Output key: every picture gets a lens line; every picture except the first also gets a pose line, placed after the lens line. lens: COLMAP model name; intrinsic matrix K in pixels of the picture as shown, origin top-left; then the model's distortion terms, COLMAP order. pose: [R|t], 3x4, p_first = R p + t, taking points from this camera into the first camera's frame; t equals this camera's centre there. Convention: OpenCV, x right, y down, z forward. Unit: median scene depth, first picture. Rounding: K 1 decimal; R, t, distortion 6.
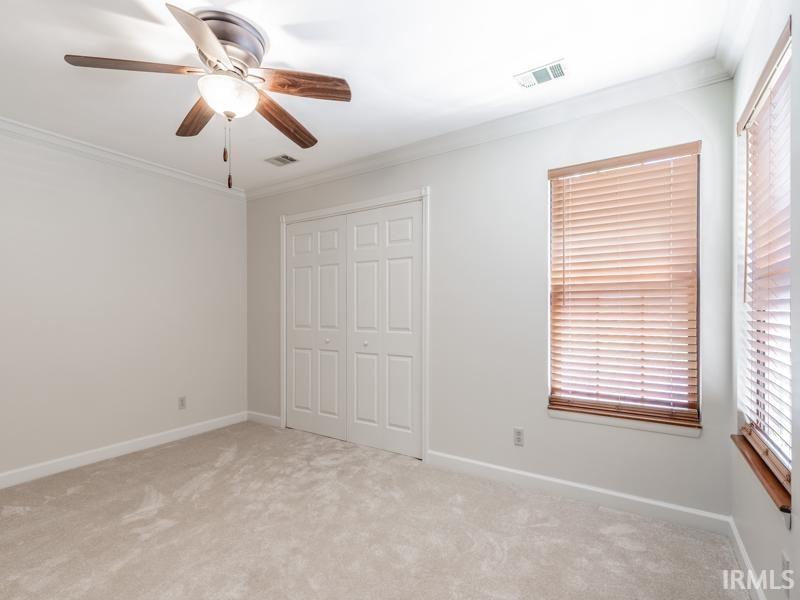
lens RADIAL K [[380.0, 0, 423.4], [0, 380.0, 316.5], [0, 0, 1]] dist [-0.000476, -0.000030]
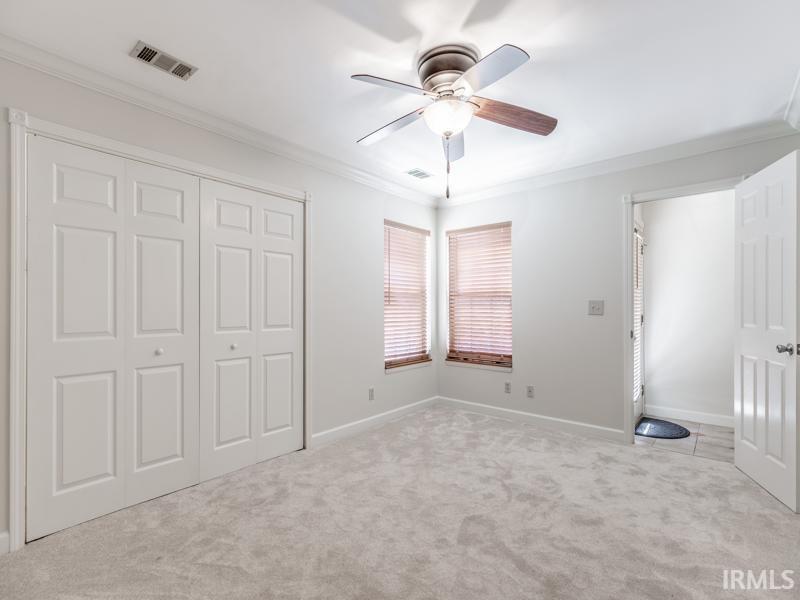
lens RADIAL K [[359.5, 0, 404.3], [0, 359.5, 307.4], [0, 0, 1]] dist [0.001106, 0.000370]
pose [[0.166892, 0.000309, 0.985975, -0.916190], [0.012498, 0.999919, -0.002429, -0.007325], [-0.985896, 0.012728, 0.166874, 0.541765]]
